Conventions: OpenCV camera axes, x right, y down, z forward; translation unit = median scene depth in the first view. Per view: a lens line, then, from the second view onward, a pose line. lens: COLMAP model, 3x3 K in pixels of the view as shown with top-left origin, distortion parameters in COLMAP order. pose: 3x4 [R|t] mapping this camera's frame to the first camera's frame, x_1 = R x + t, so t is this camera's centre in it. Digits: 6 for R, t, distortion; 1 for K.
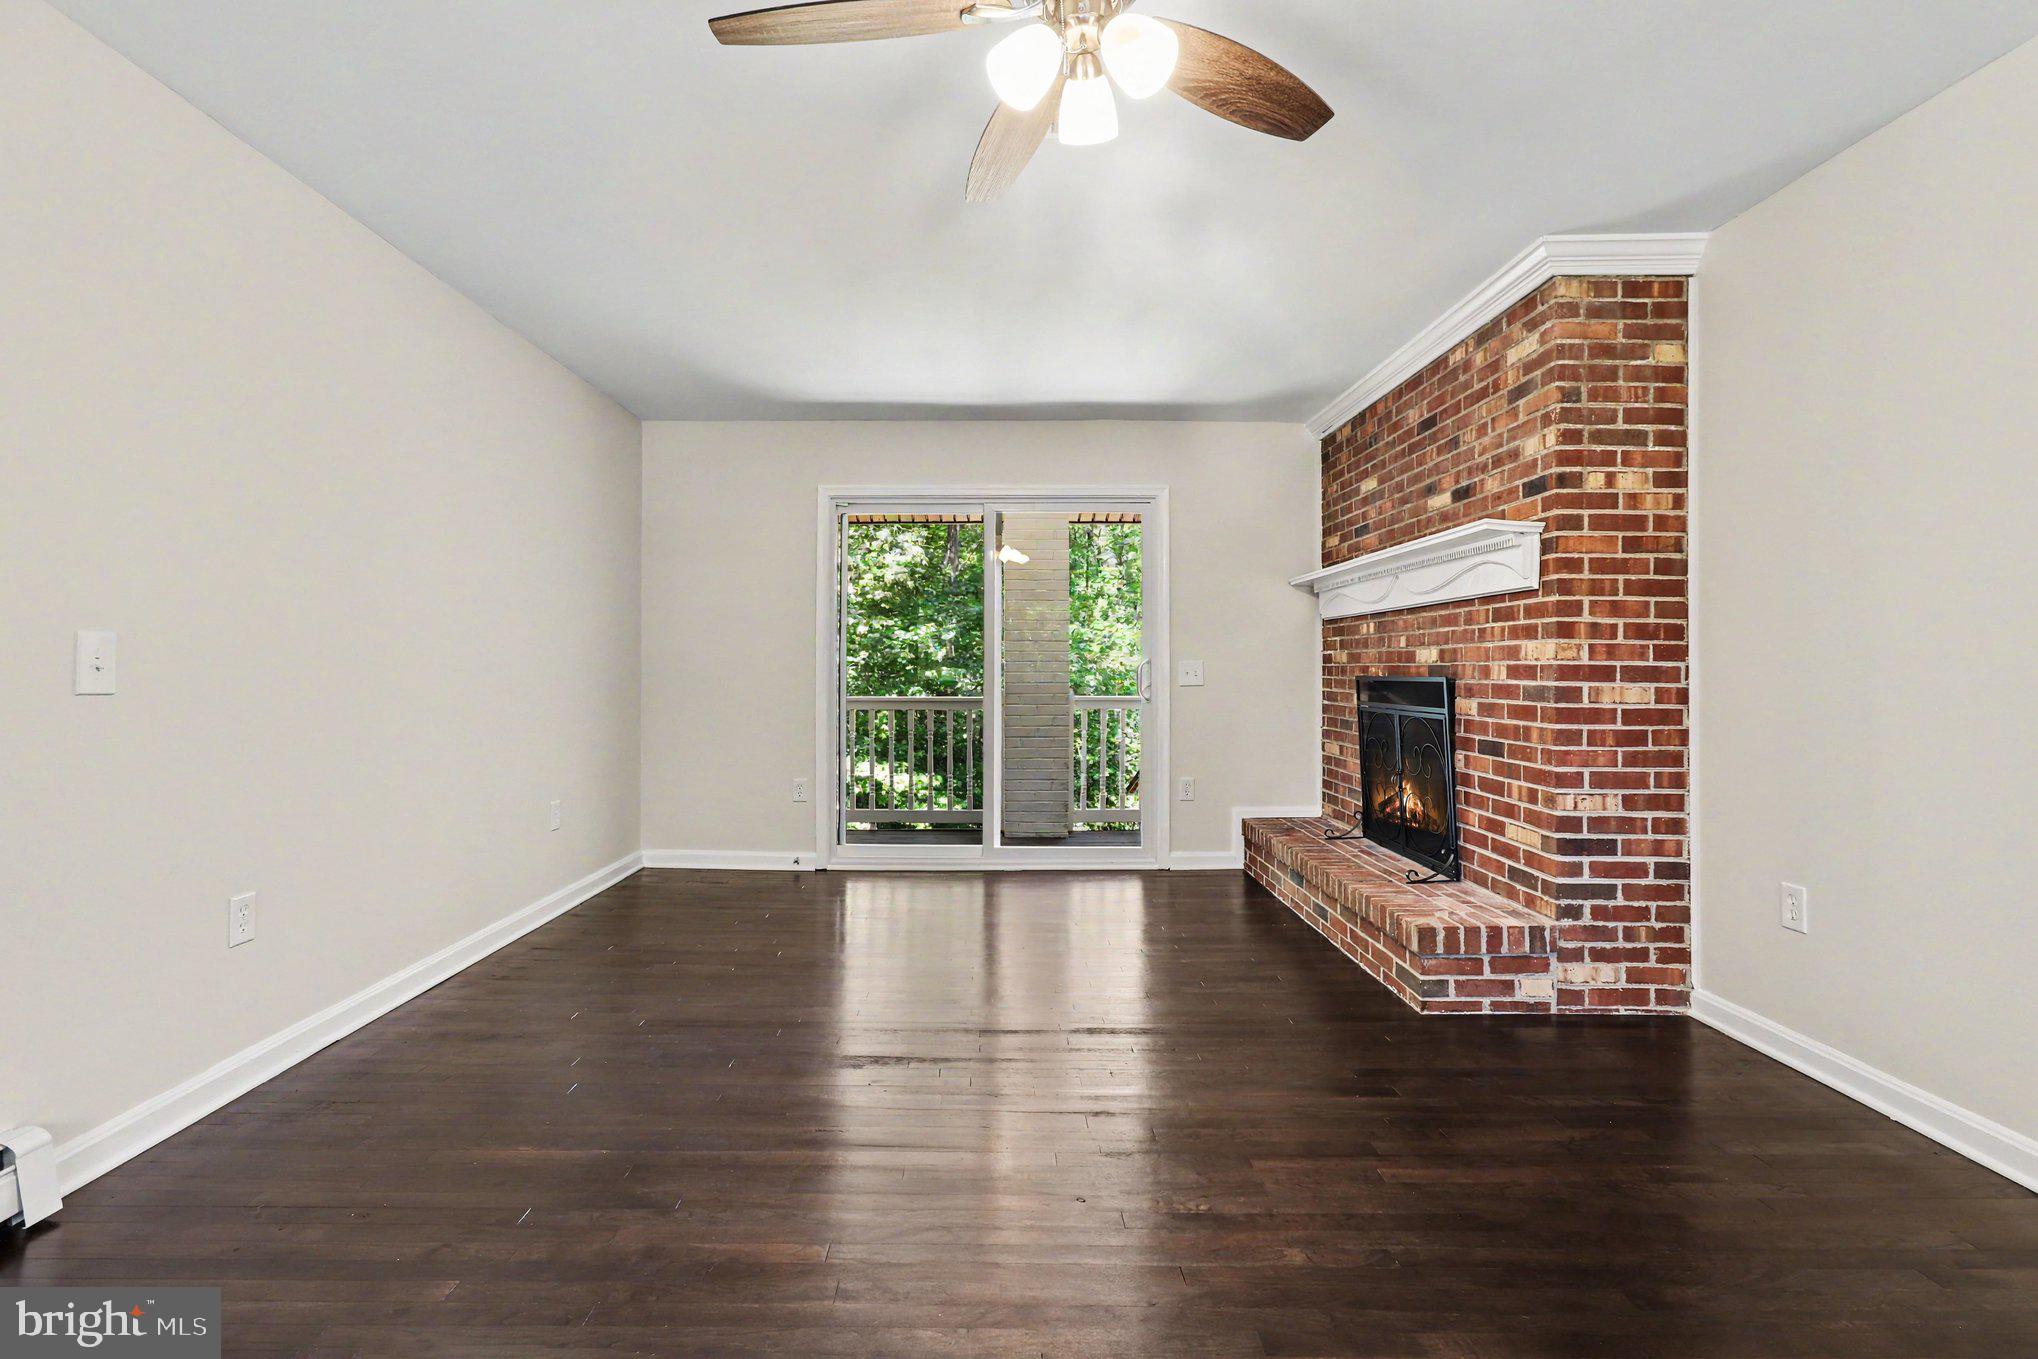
lens RADIAL K [[947.7, 0, 1047.7], [0, 947.7, 655.3], [0, 0, 1]] dist [-0.013268, 0.000382]
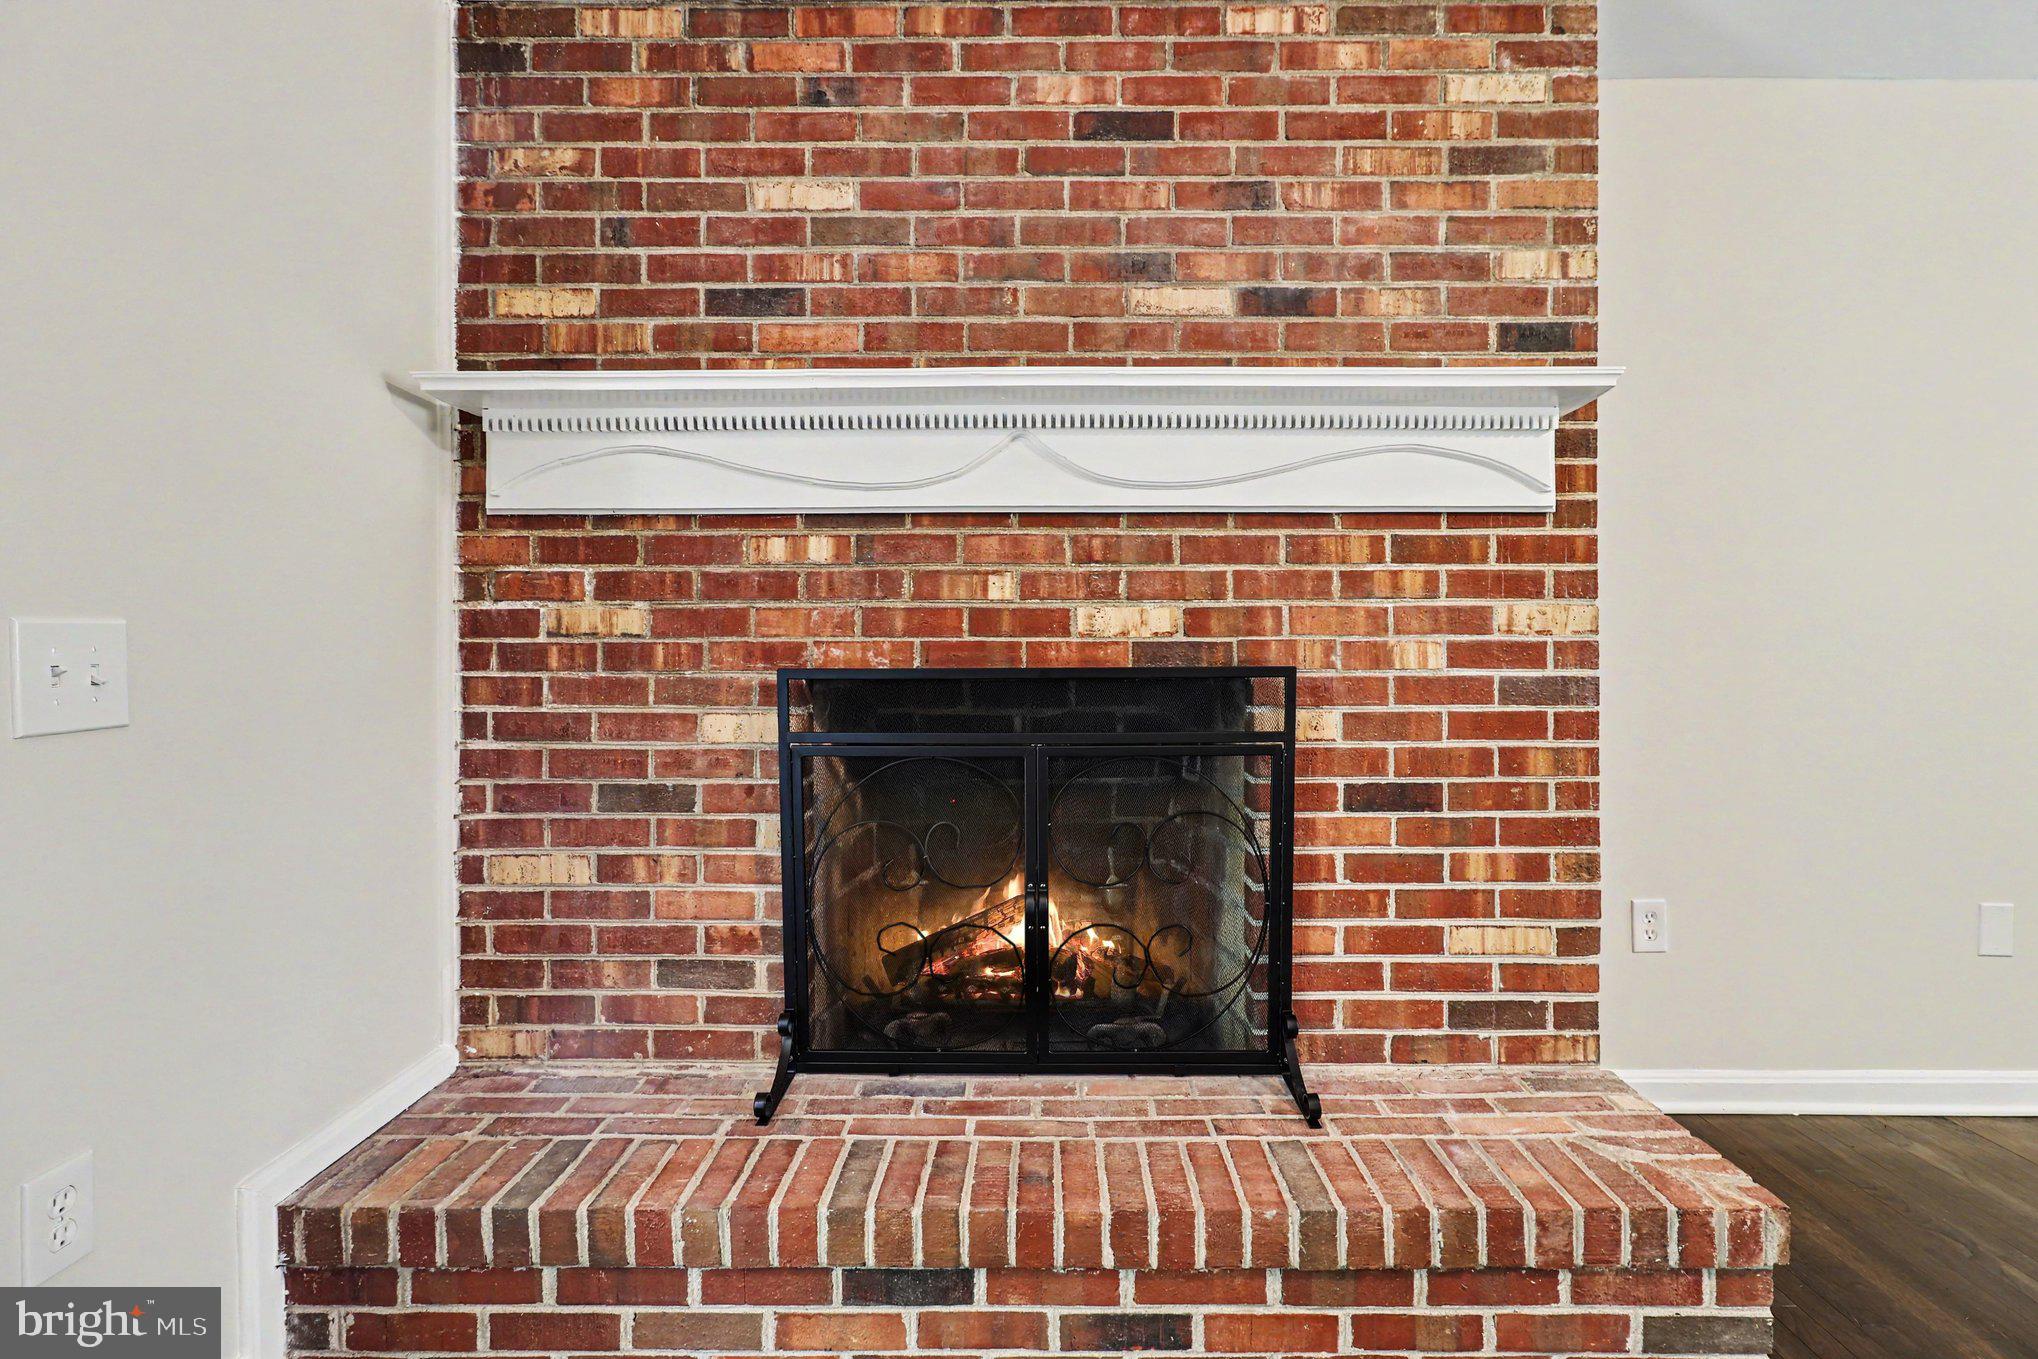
lens RADIAL K [[947.7, 0, 1047.7], [0, 947.7, 655.3], [0, 0, 1]] dist [-0.013268, 0.000382]
pose [[0.064439, -0.006146, 0.997903, -0.074533], [-0.013582, 0.999883, 0.007035, 0.015841], [-0.997829, -0.014007, 0.064348, 1.109955]]
